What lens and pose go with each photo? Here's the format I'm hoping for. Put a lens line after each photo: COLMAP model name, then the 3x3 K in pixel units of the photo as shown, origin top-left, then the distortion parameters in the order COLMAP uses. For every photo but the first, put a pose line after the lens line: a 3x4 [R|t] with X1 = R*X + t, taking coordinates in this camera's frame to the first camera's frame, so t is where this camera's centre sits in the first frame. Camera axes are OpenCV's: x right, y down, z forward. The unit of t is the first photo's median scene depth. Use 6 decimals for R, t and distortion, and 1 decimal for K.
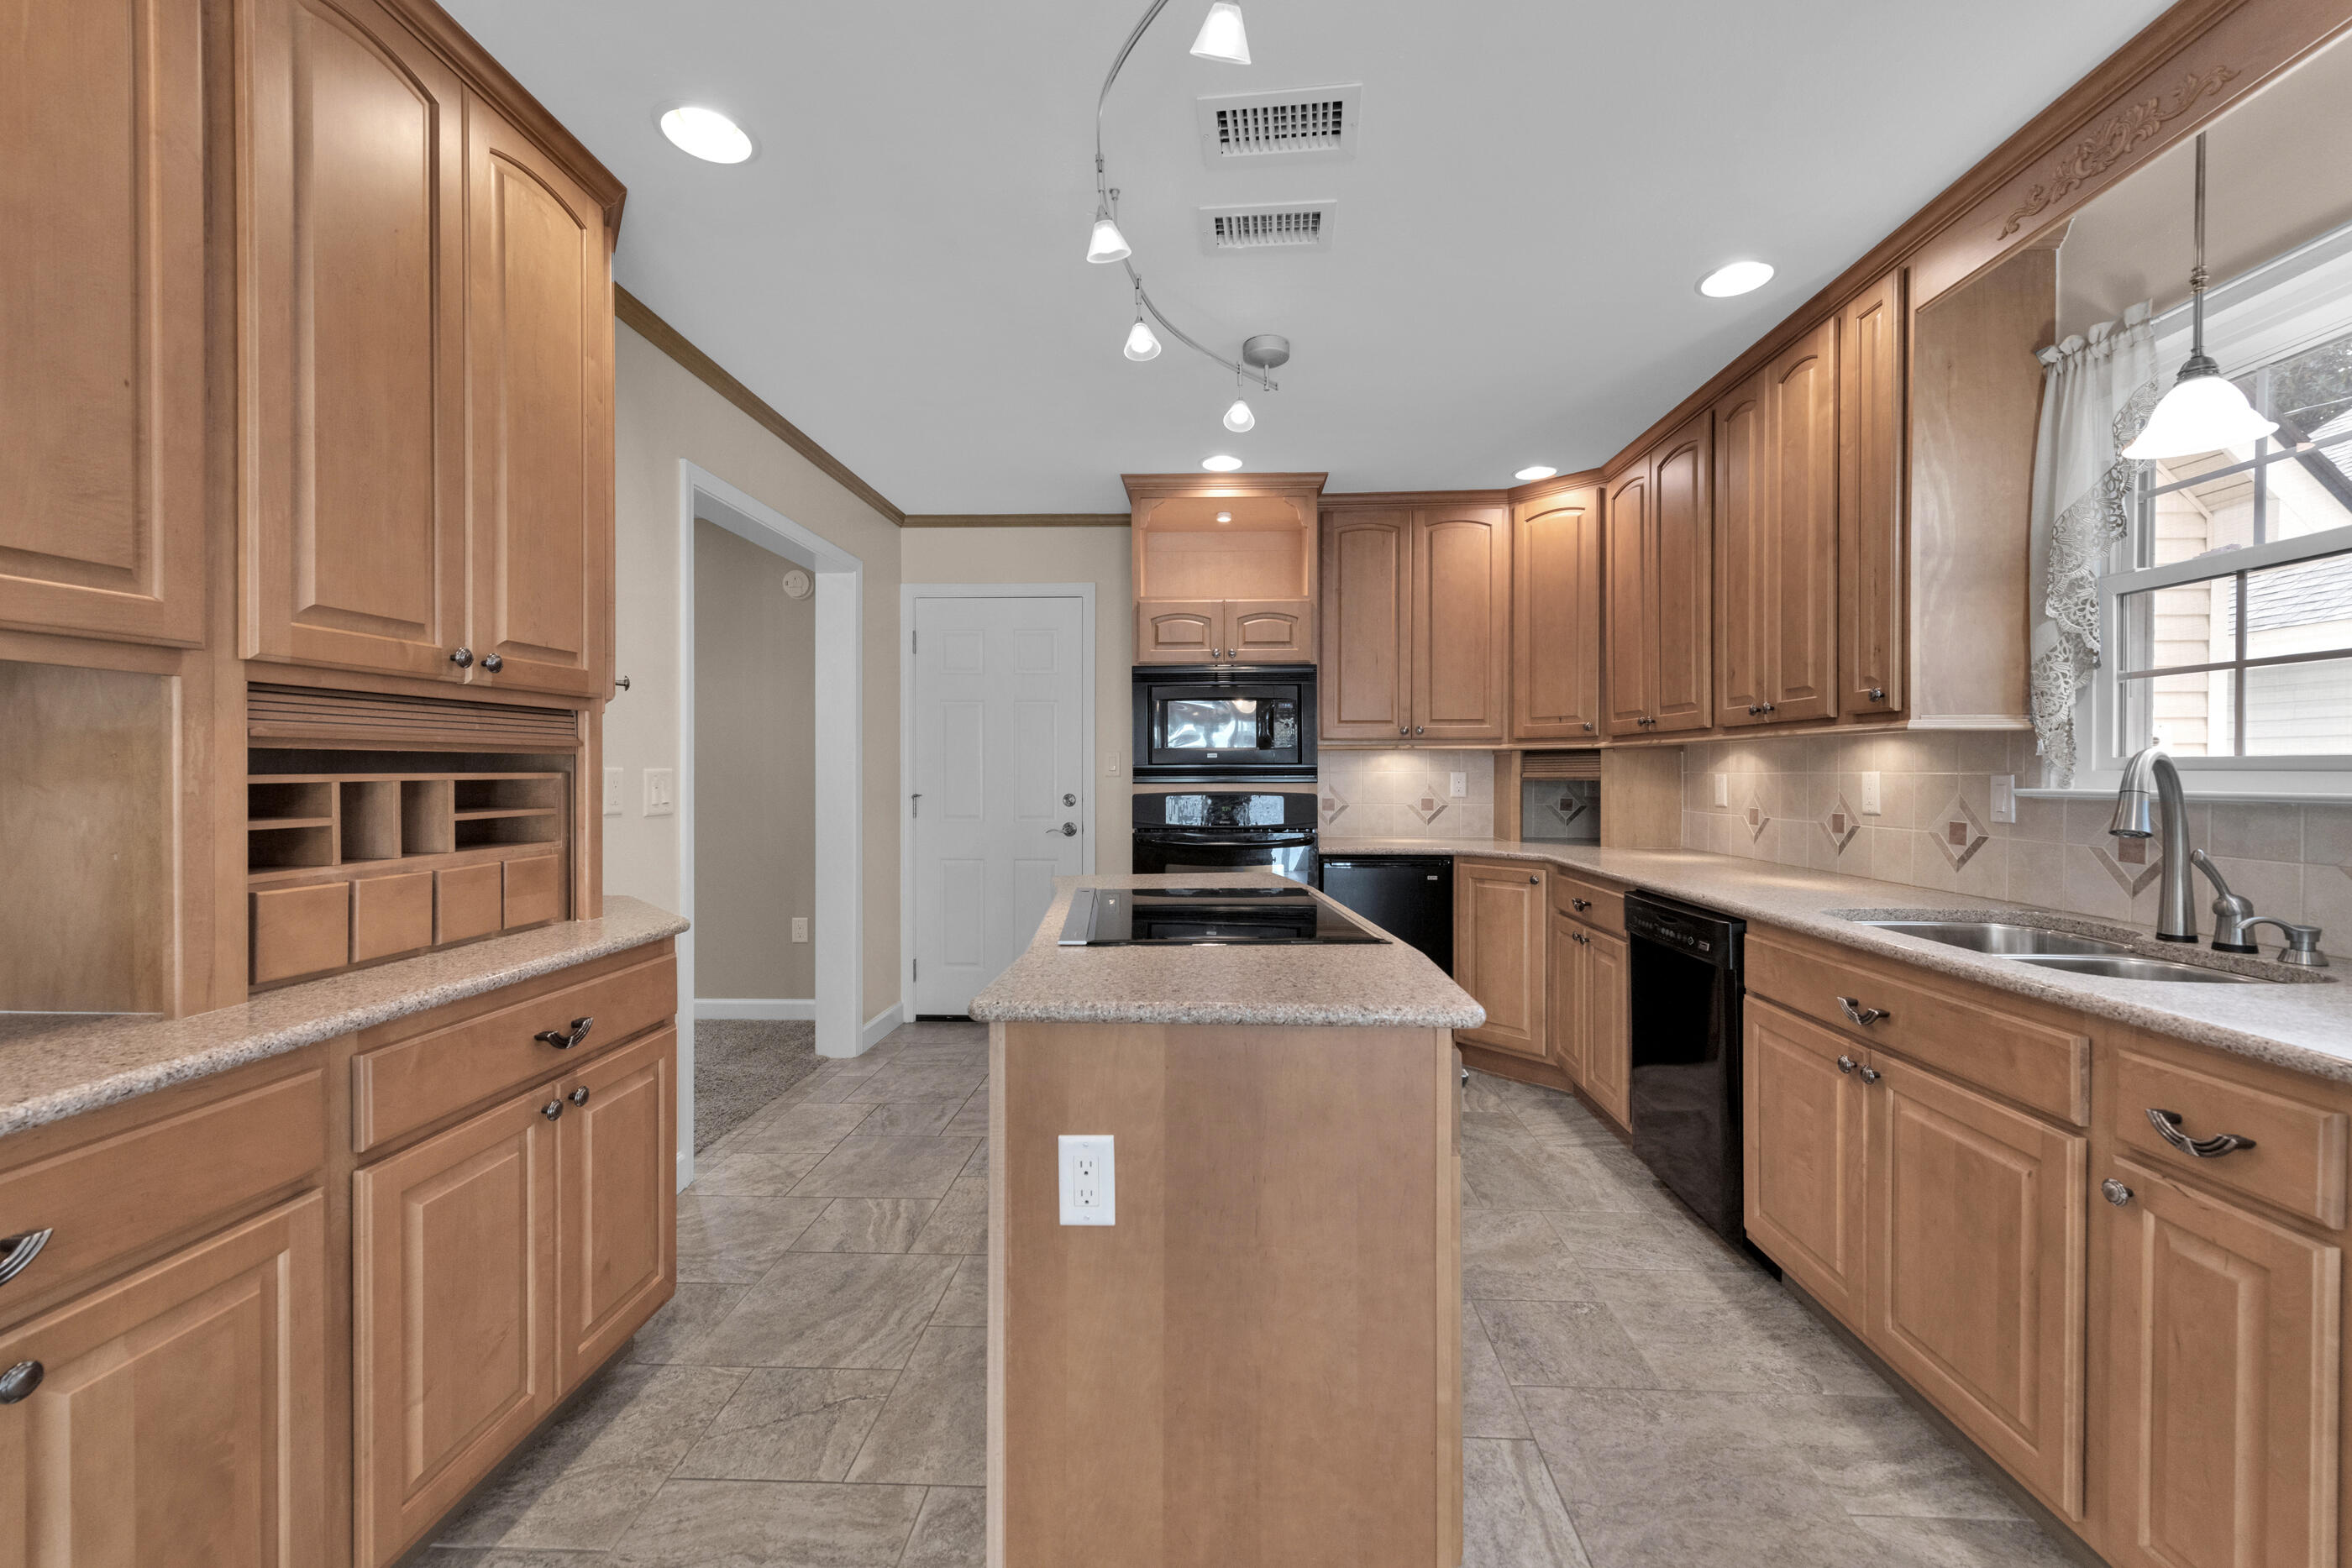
lens RADIAL K [[955.3, 0, 1191.0], [0, 955.3, 776.1], [0, 0, 1]] dist [0.016128, -0.005277]
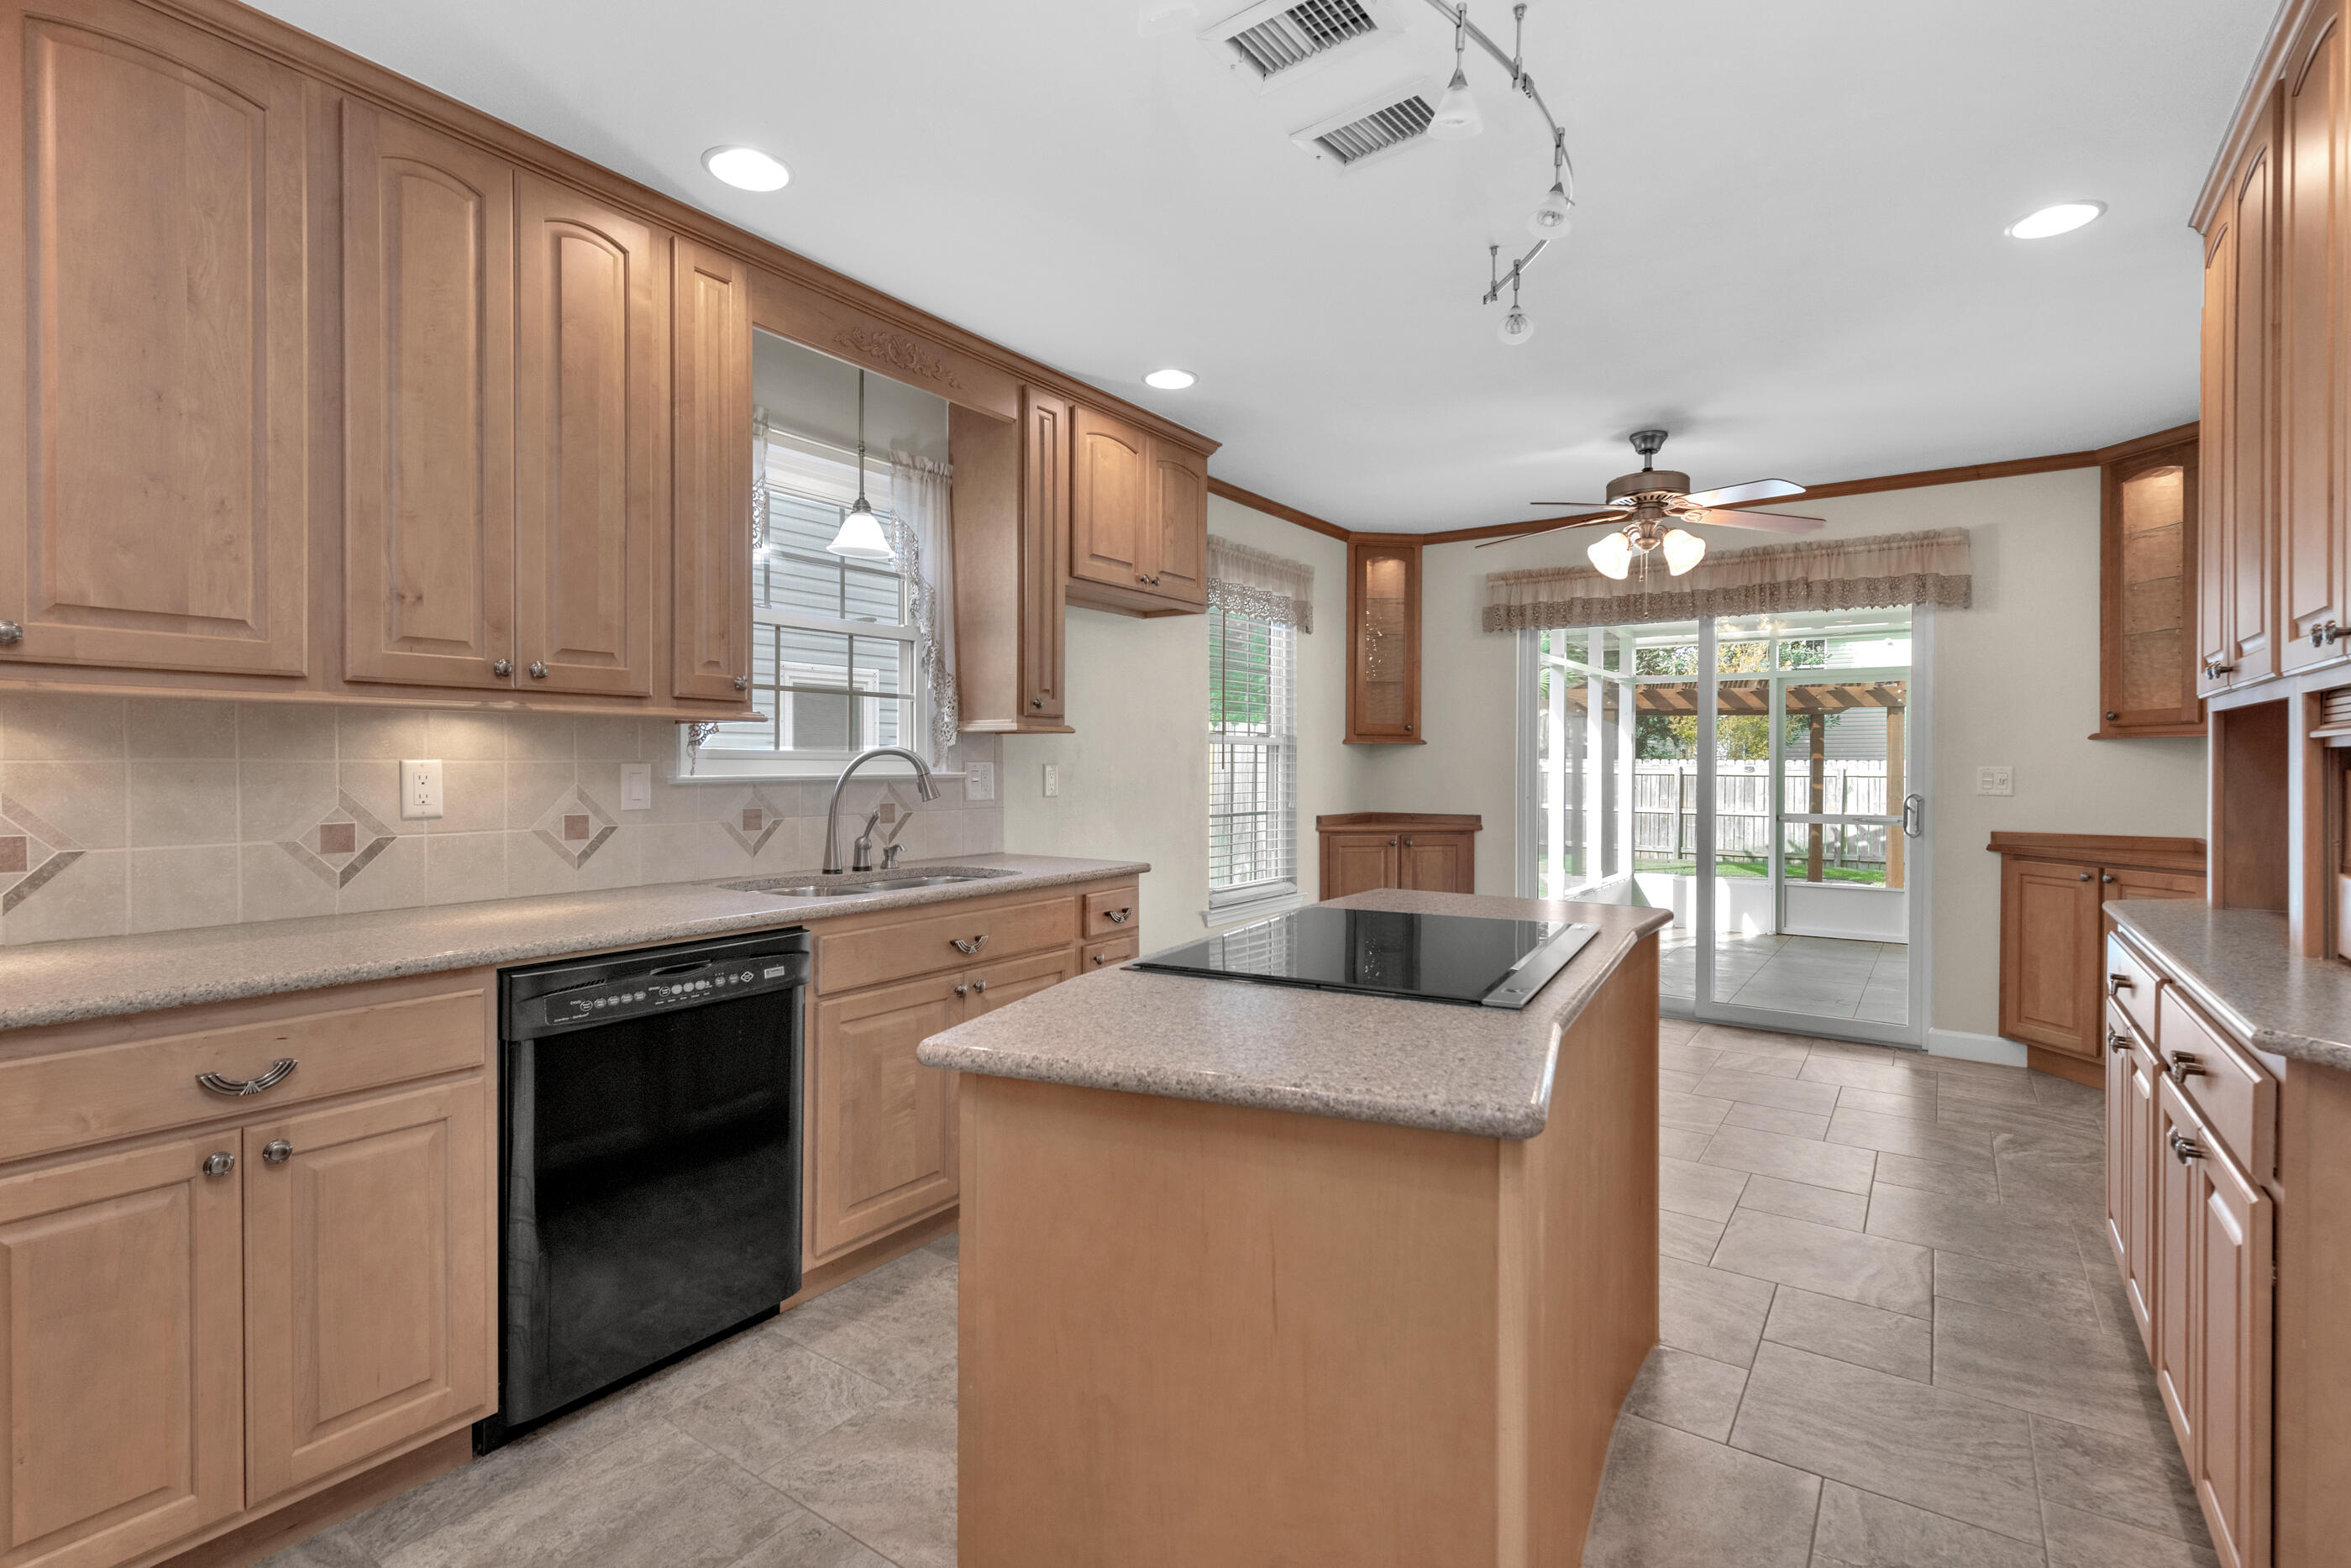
lens RADIAL K [[1098.8, 0, 1152.4], [0, 1098.8, 774.5], [0, 0, 1]] dist [0.017583, -0.005329]
pose [[-0.836915, -0.009238, 0.547255, -0.243643], [-0.001082, 0.999884, 0.015223, -0.007681], [-0.547332, 0.012148, -0.836827, 1.605049]]
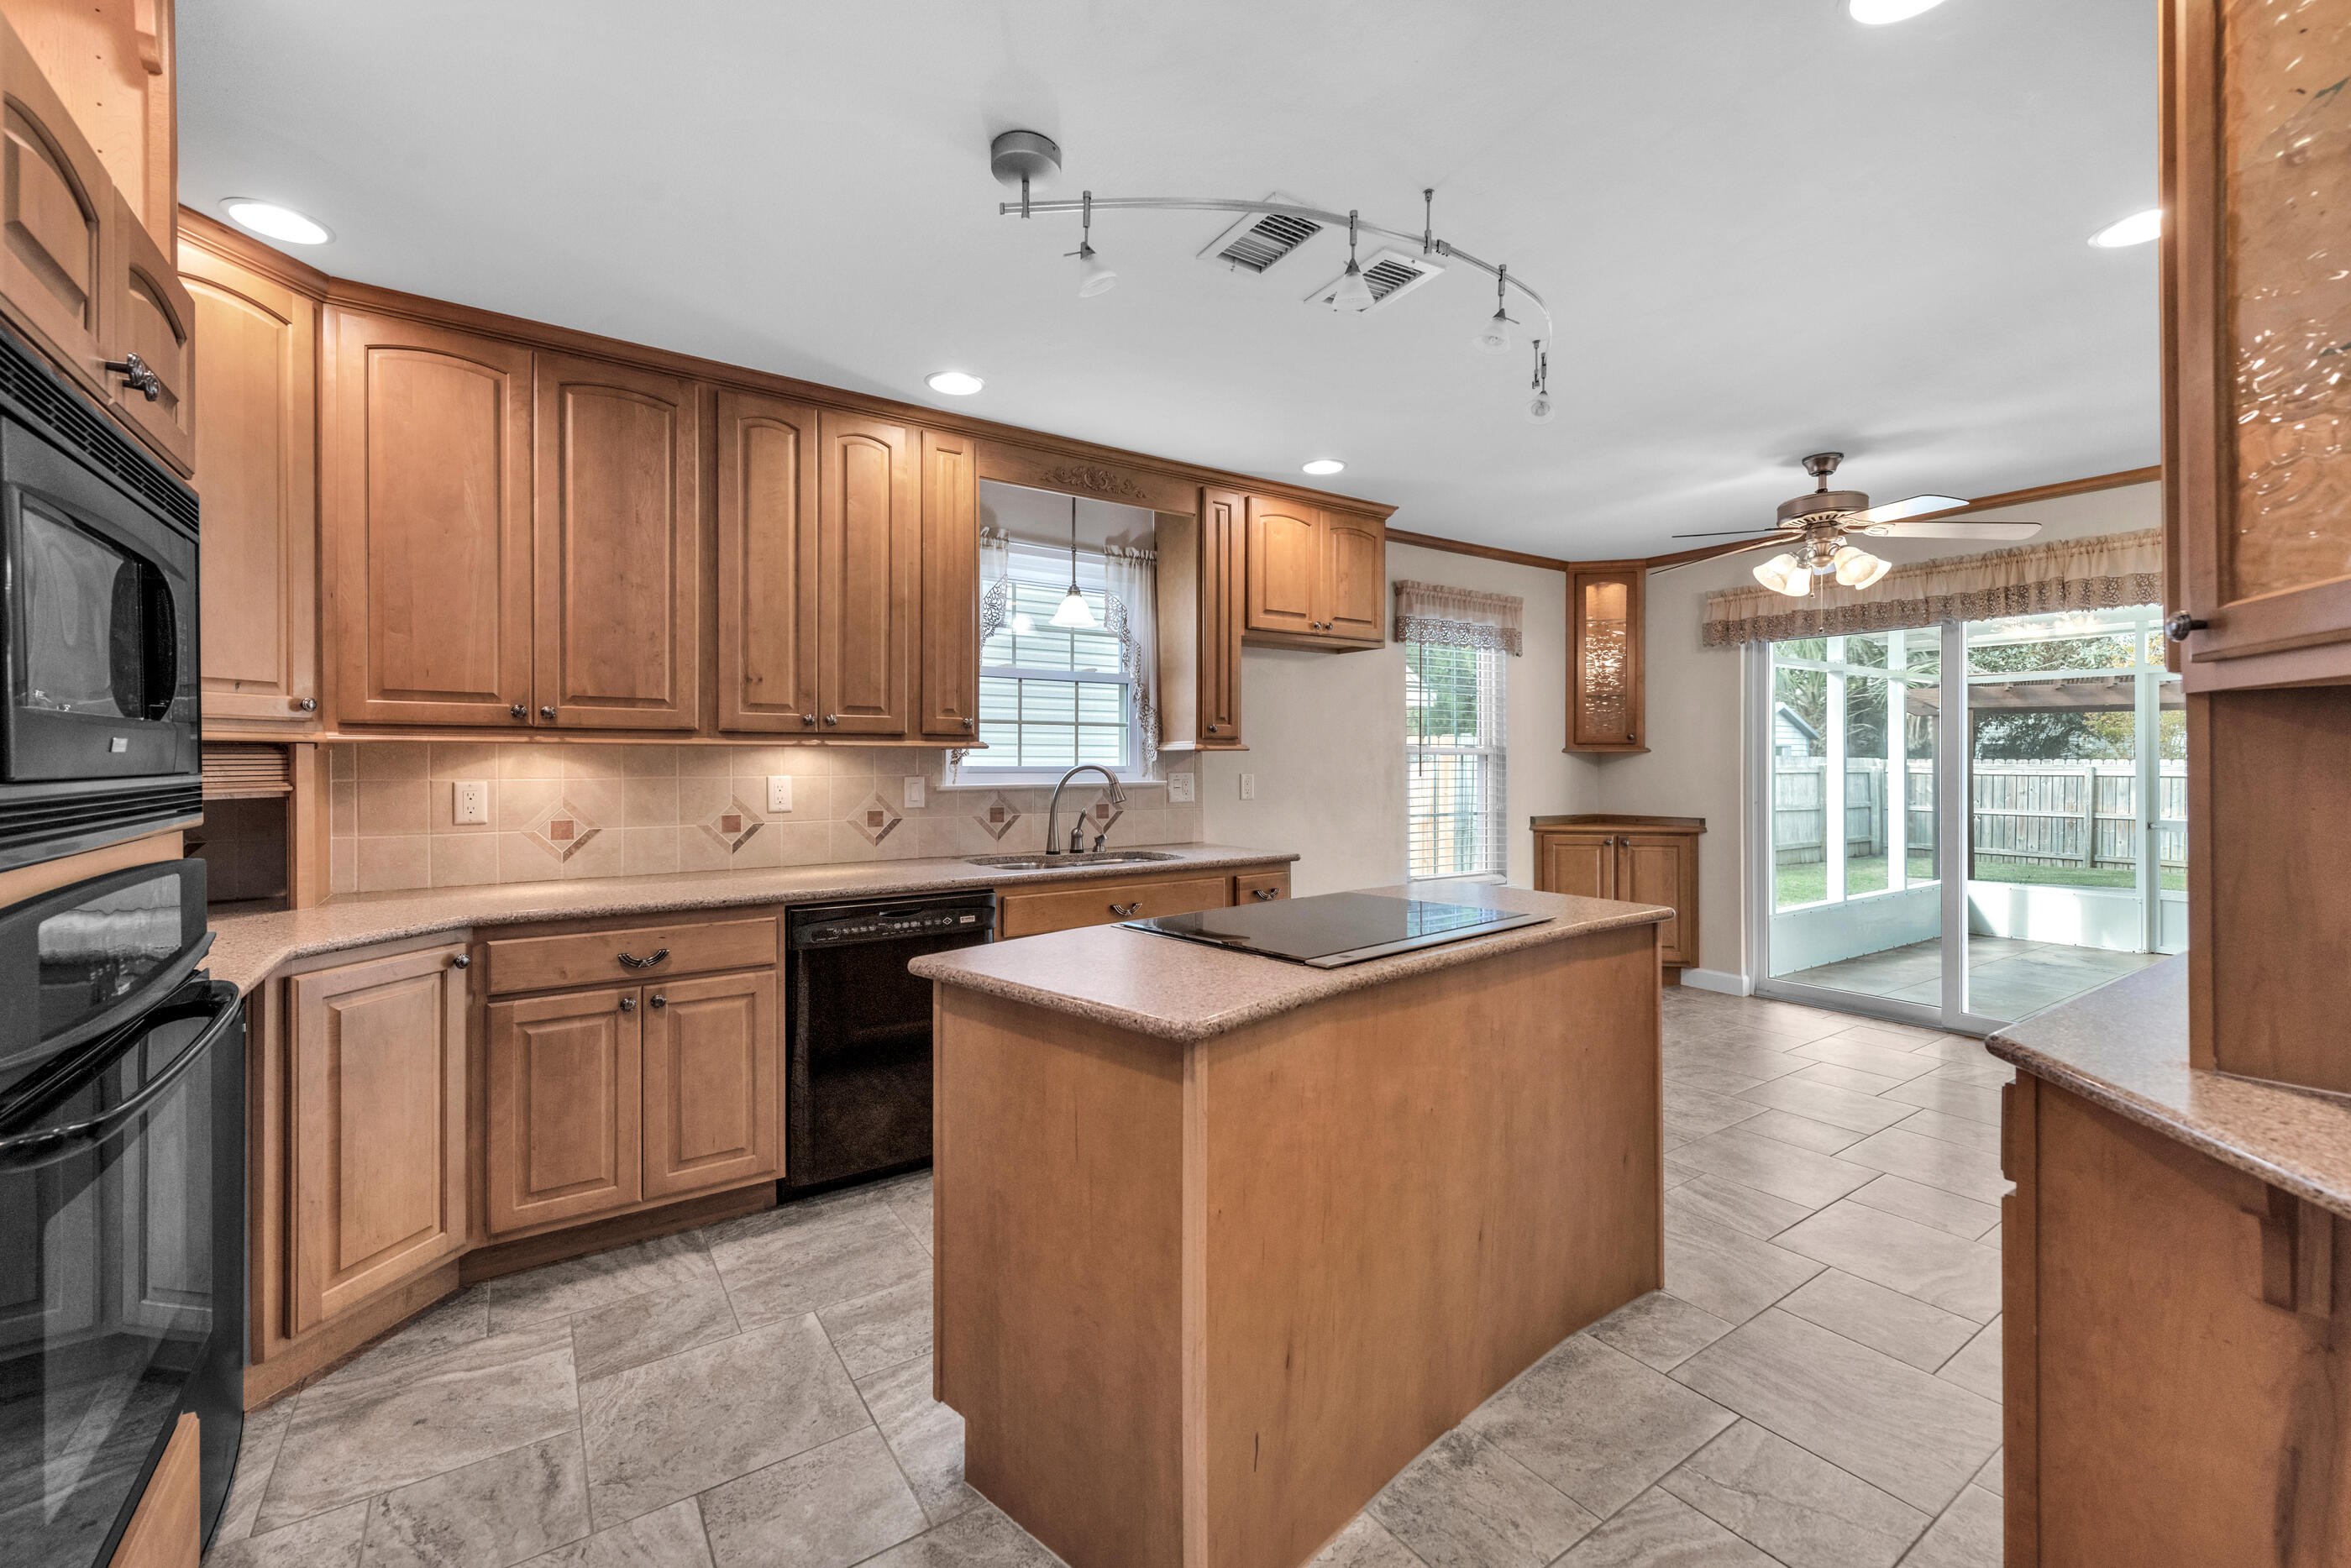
lens RADIAL K [[953.7, 0, 1187.5], [0, 953.7, 763.2], [0, 0, 1]] dist [0.016435, -0.000229]
pose [[-0.598605, -0.002762, 0.801039, -0.606576], [0.003298, 0.999977, 0.005913, -0.029052], [-0.801037, 0.006181, -0.598582, 1.493497]]
